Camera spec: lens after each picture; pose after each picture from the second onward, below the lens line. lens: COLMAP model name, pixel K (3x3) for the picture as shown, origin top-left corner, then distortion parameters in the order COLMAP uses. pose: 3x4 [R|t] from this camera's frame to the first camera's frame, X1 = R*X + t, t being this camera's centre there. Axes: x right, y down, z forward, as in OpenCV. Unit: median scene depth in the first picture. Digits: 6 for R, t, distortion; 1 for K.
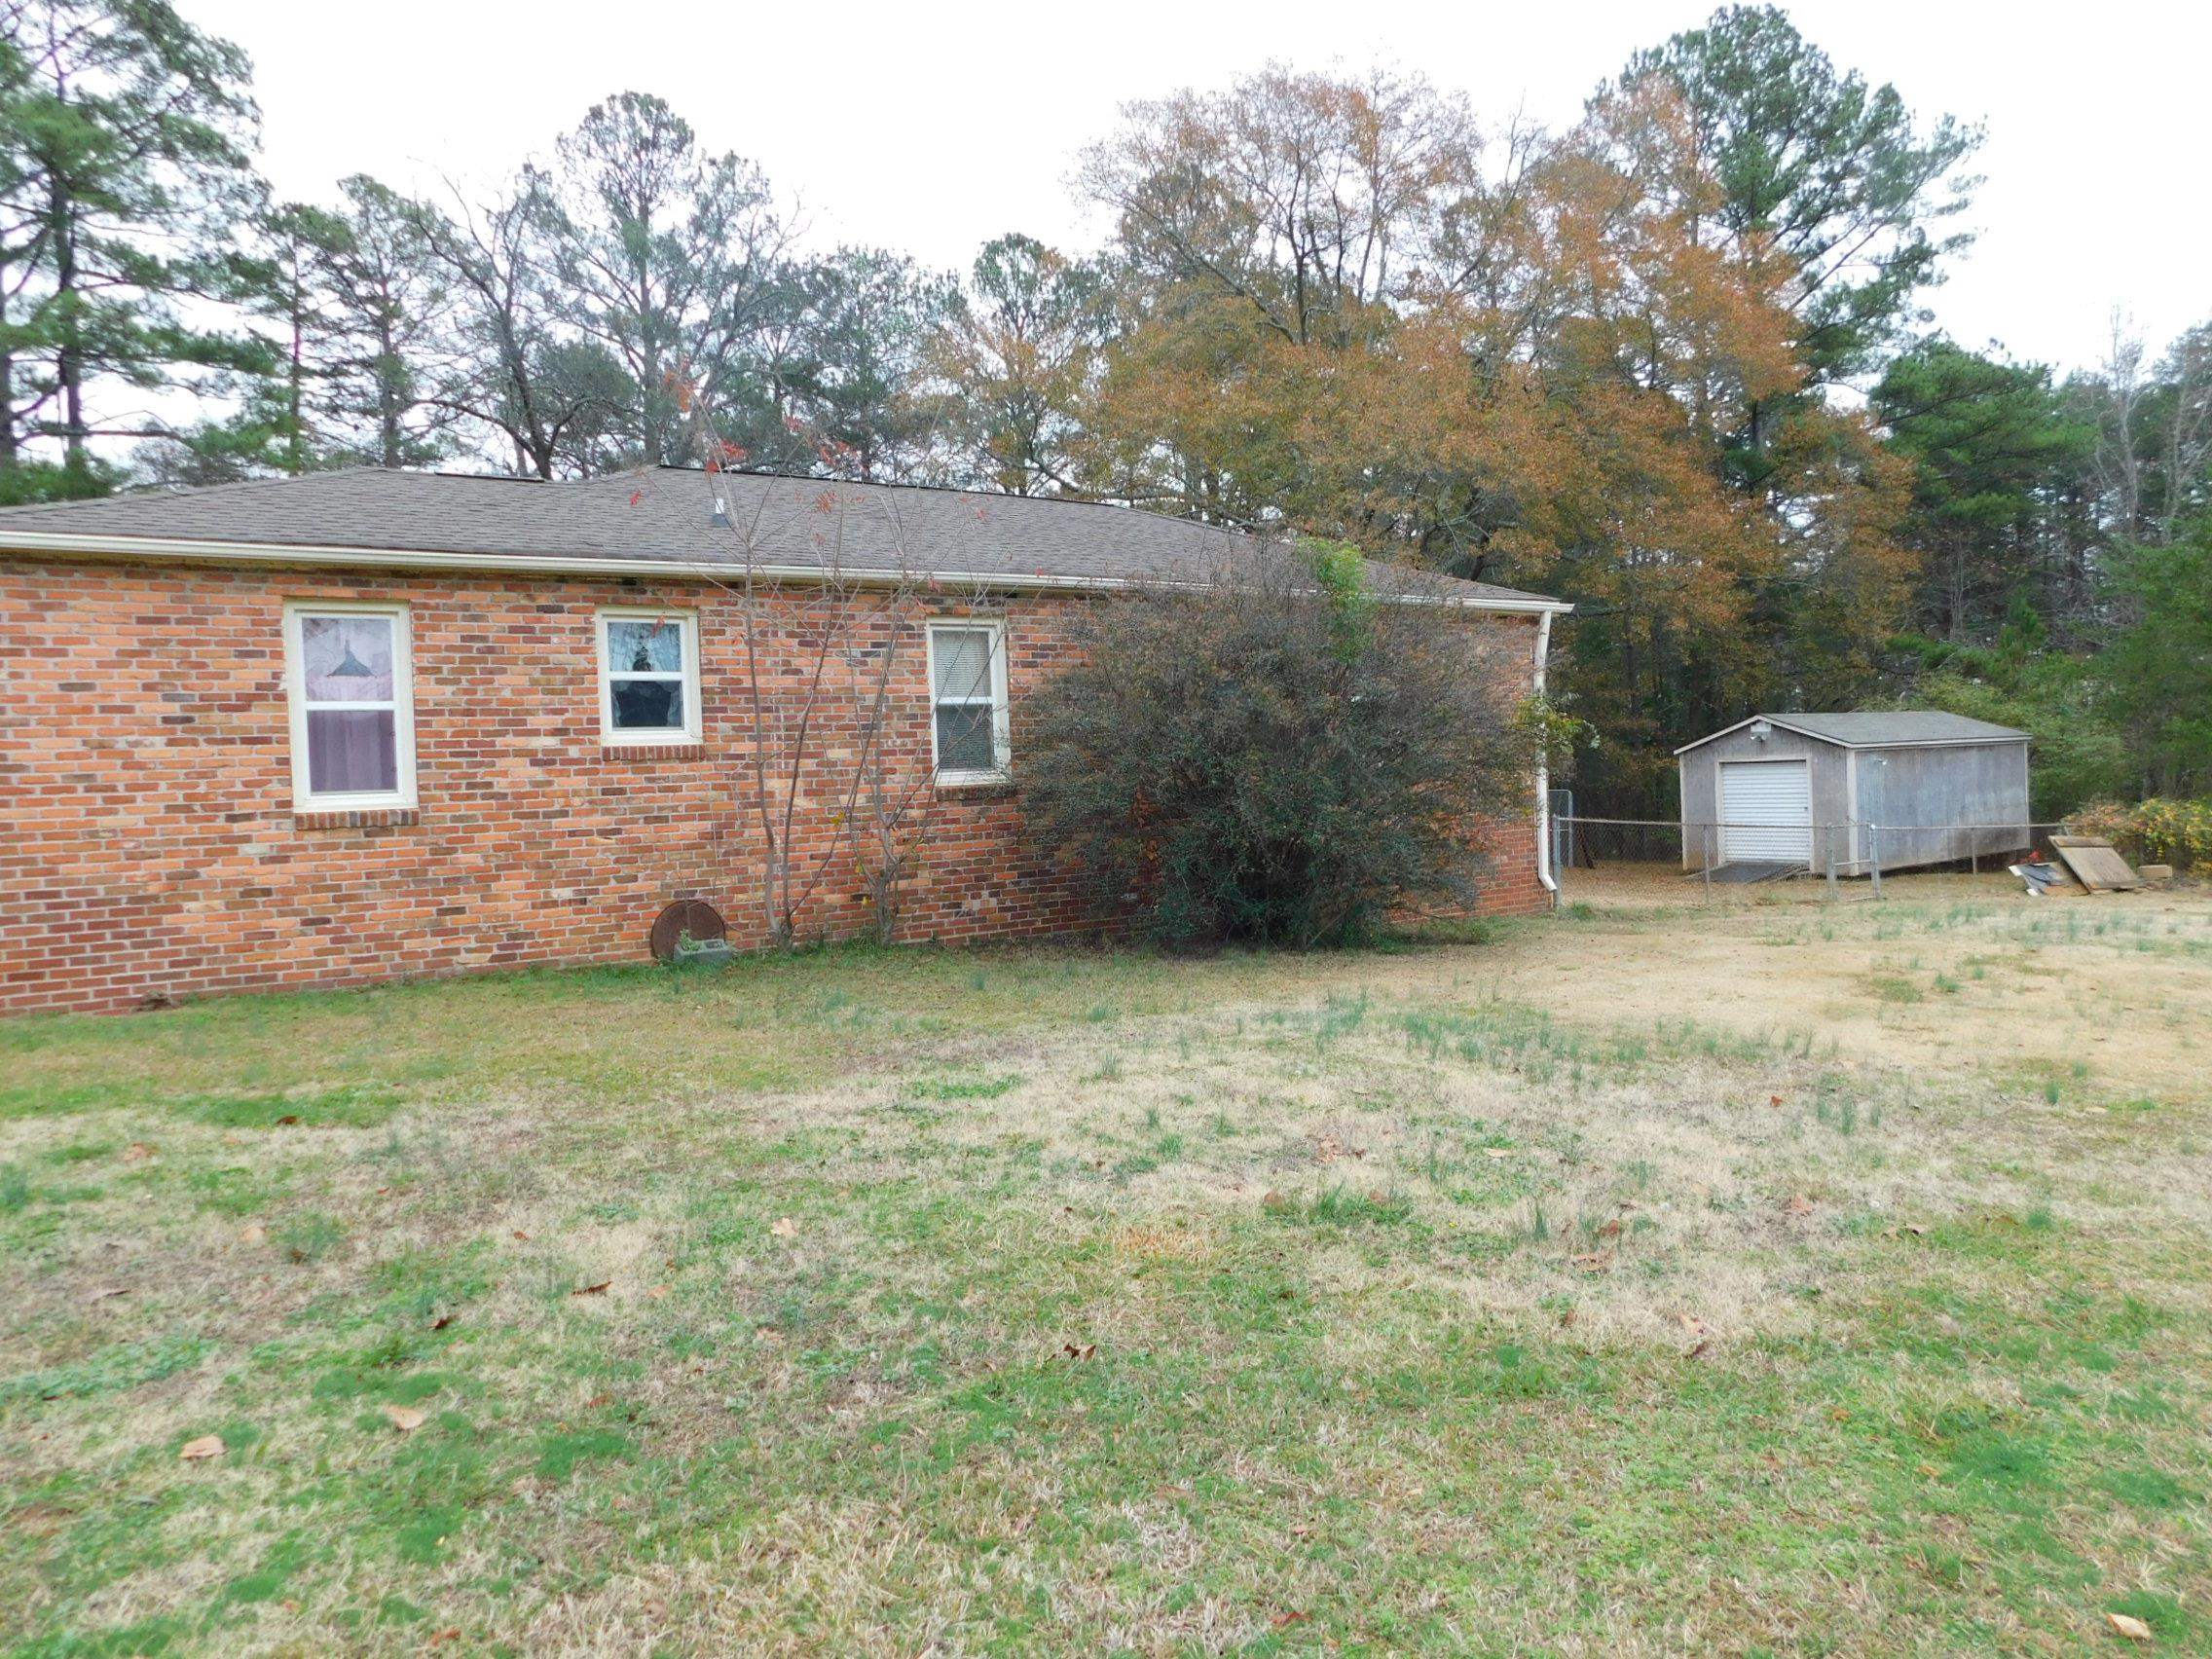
lens RADIAL K [[1462.9, 0, 1106.0], [0, 1462.9, 829.5], [0, 0, 1]] dist [-0.068029, 0.053436]
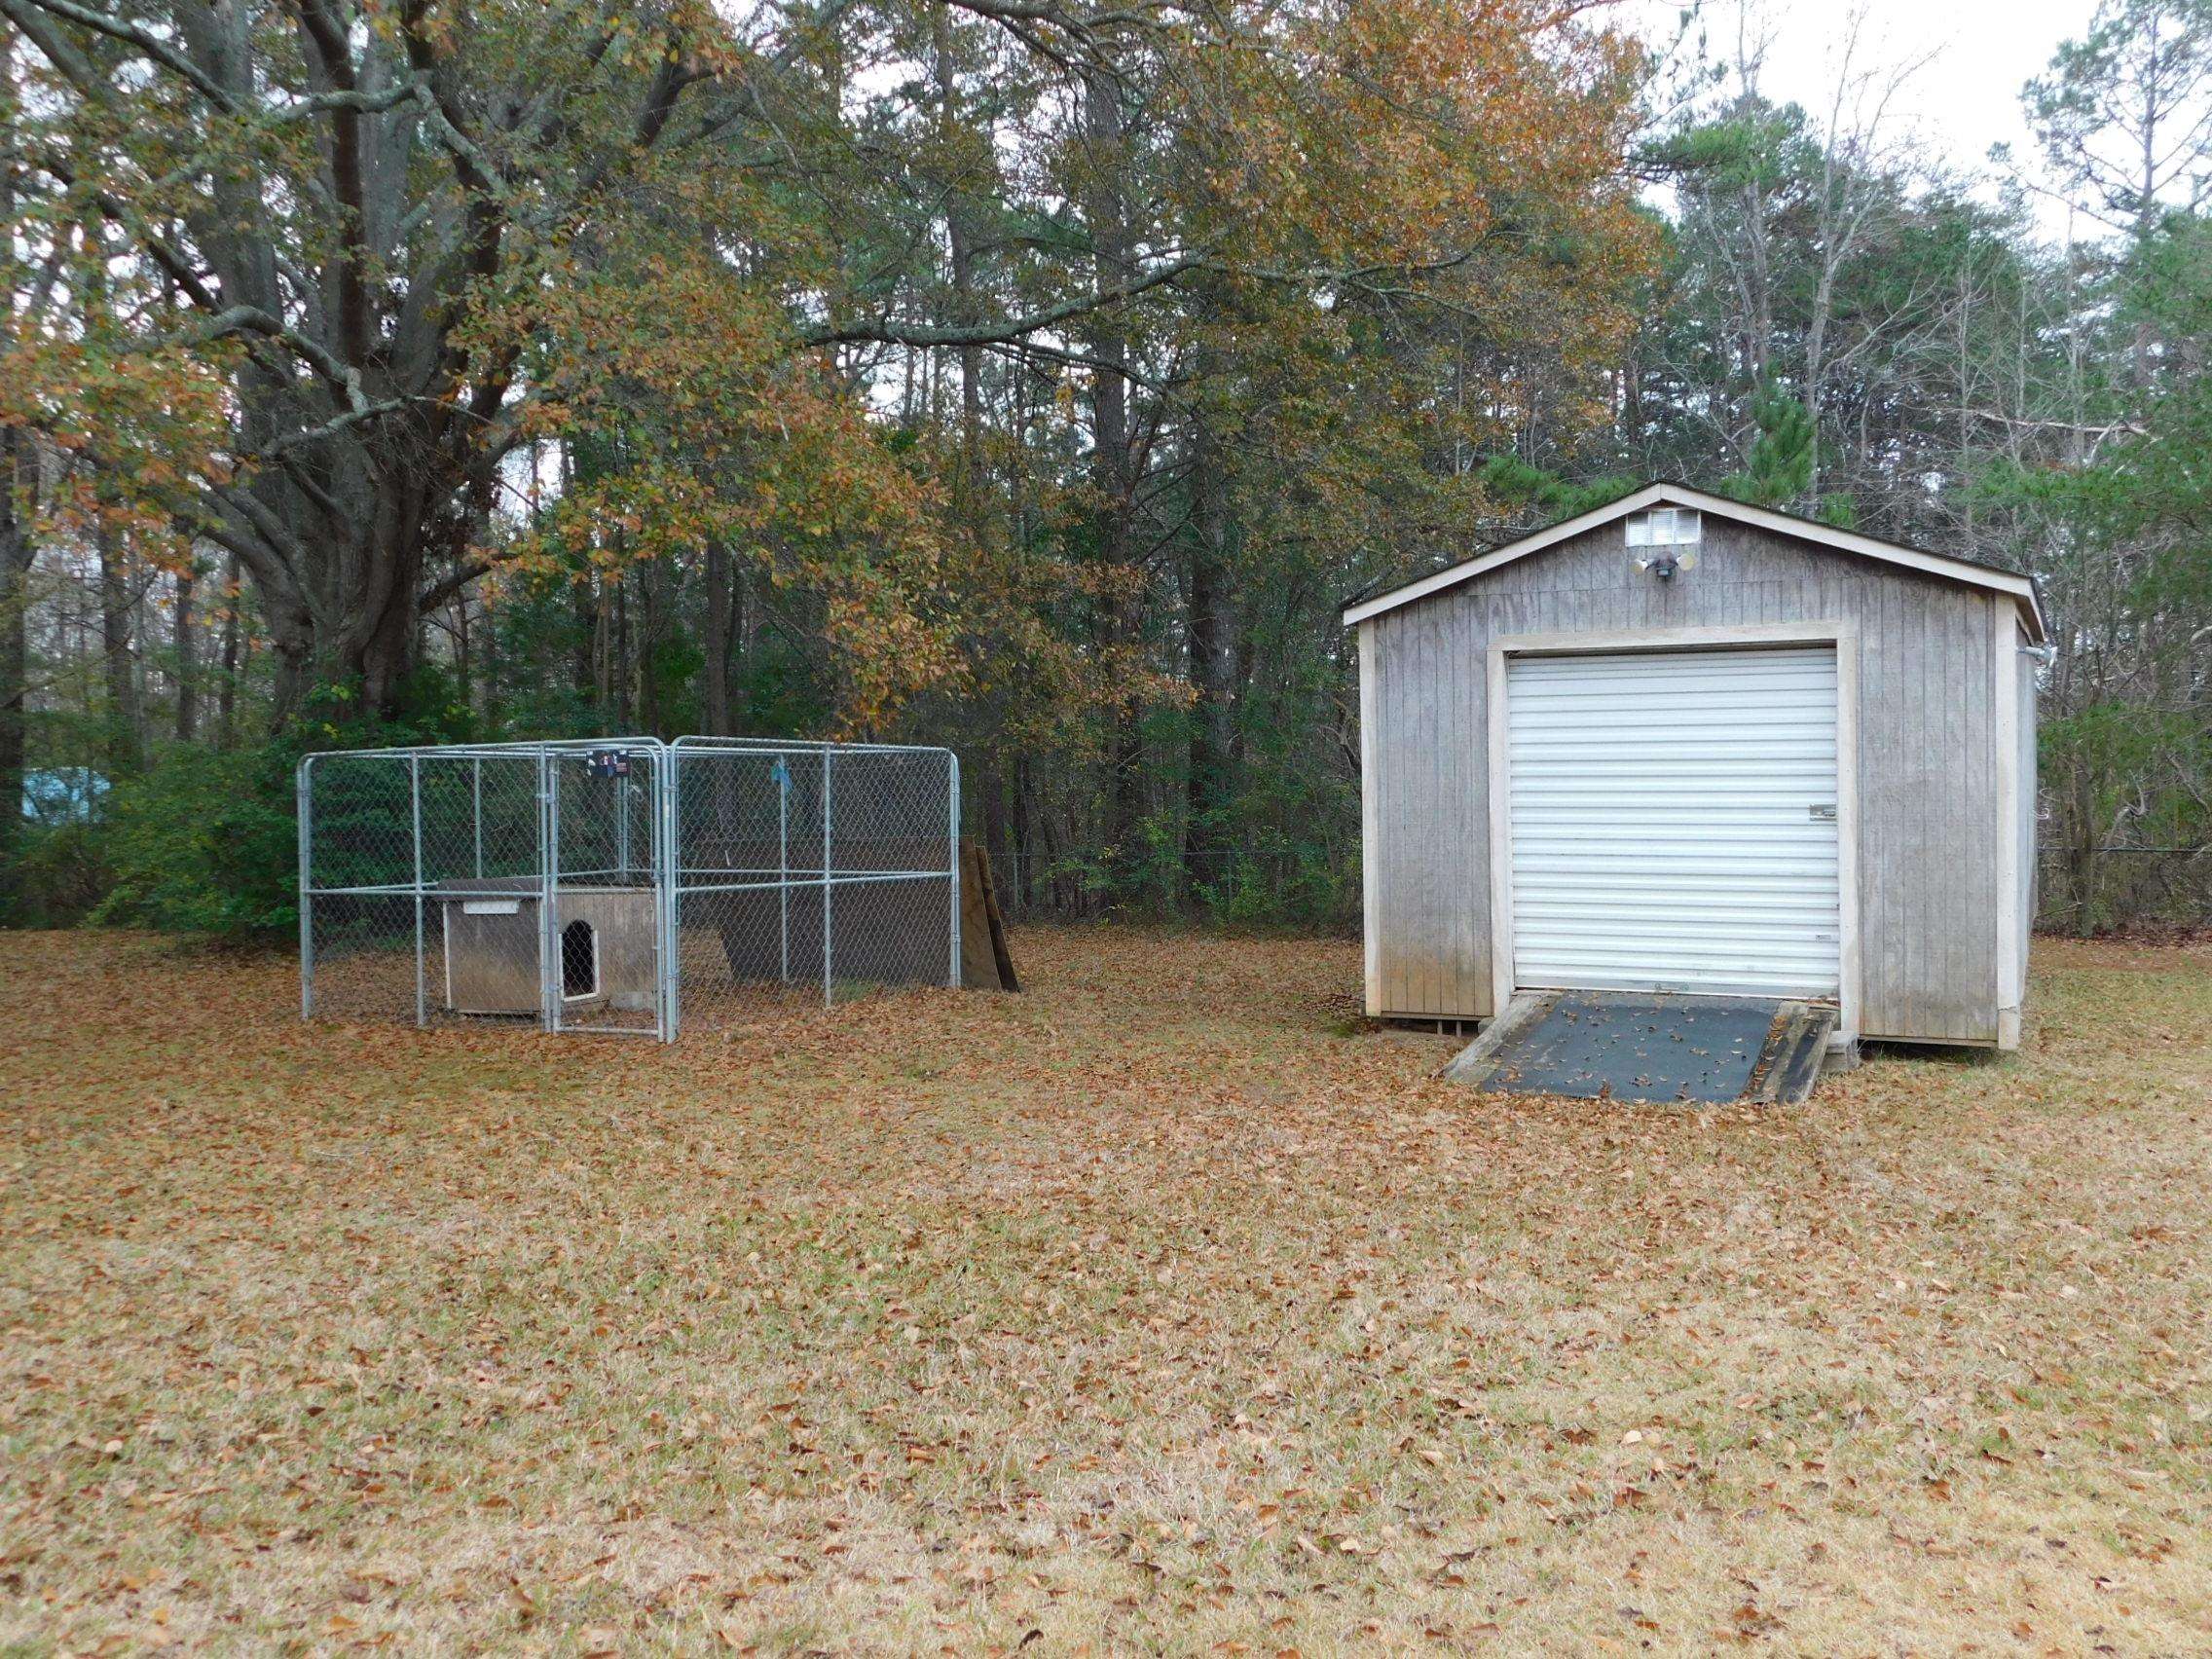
lens RADIAL K [[2001.7, 0, 1106.0], [0, 2001.7, 829.5], [0, 0, 1]] dist [0.027498, -0.015437]
pose [[0.877721, 0.004401, 0.479153, 0.168415], [-0.001548, 0.999979, -0.006350, -0.008168], [-0.479170, 0.004832, 0.877709, 0.722812]]
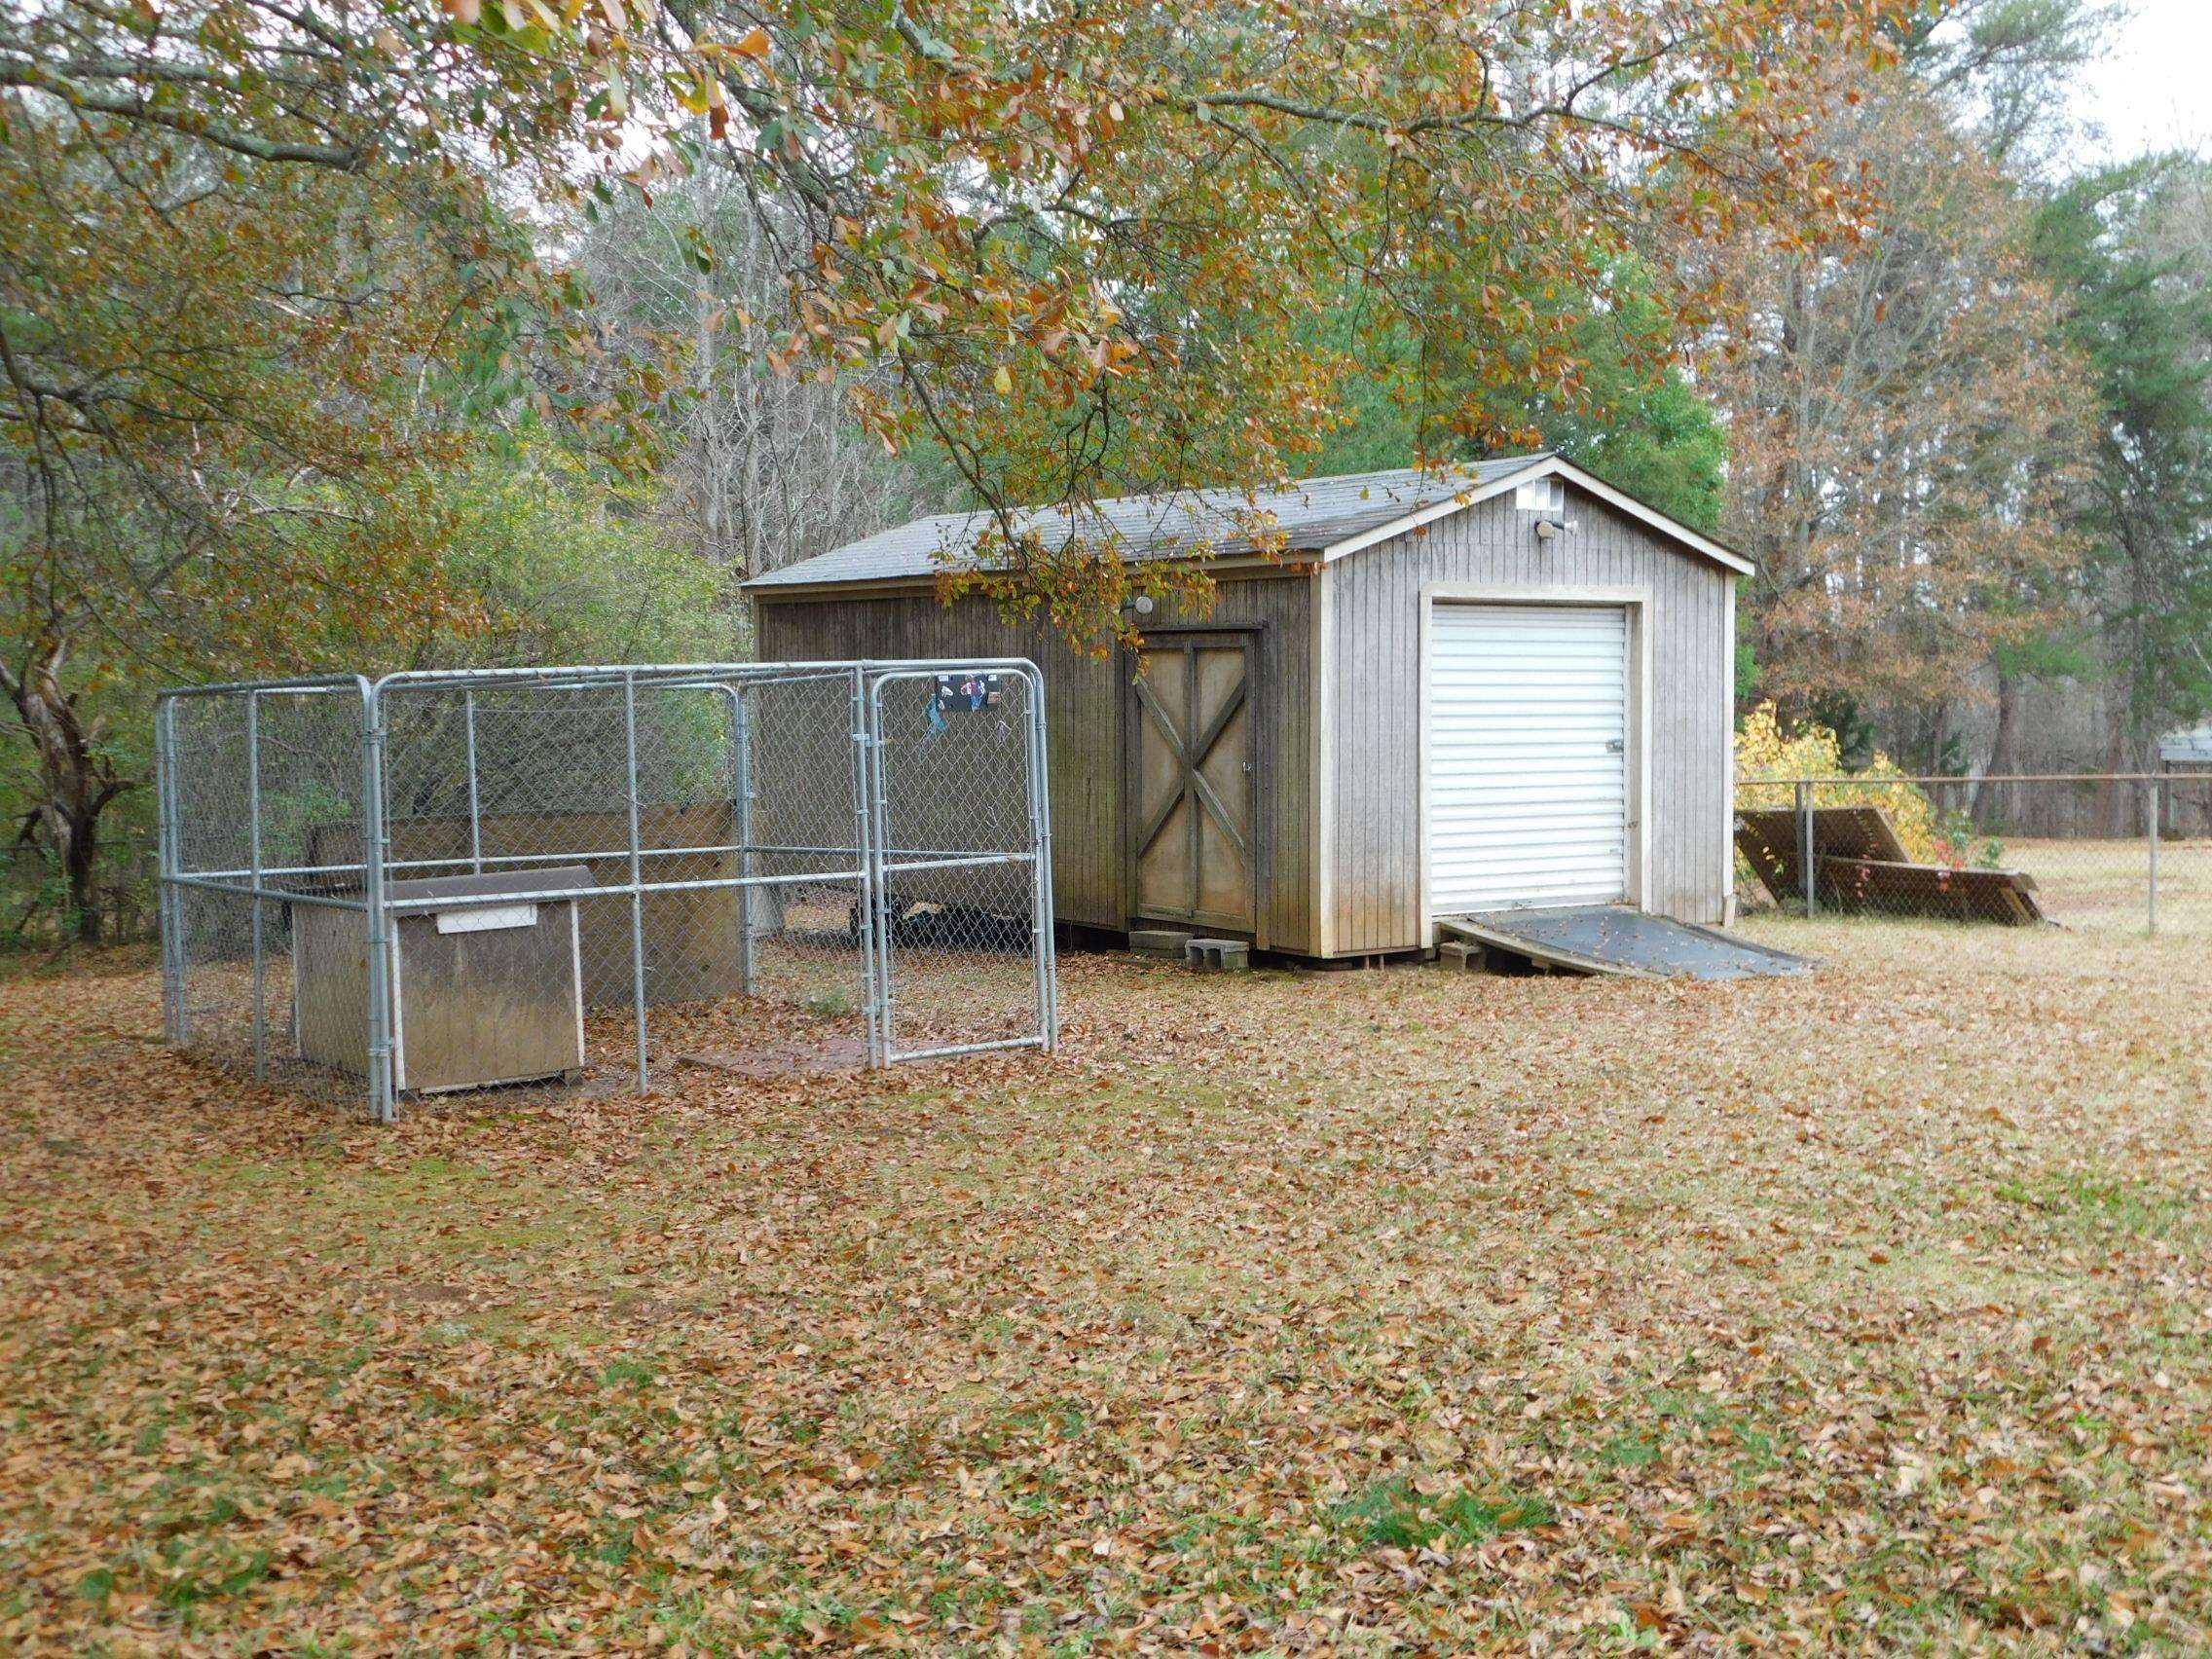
lens RADIAL K [[2596.0, 0, 1106.0], [0, 2596.0, 829.5], [0, 0, 1]] dist [-0.005565, -0.027584]
pose [[0.004974, -0.015867, 0.999862, -0.136659], [0.037891, 0.999159, 0.015667, -0.008714], [-0.999269, 0.037808, 0.005571, 1.130420]]
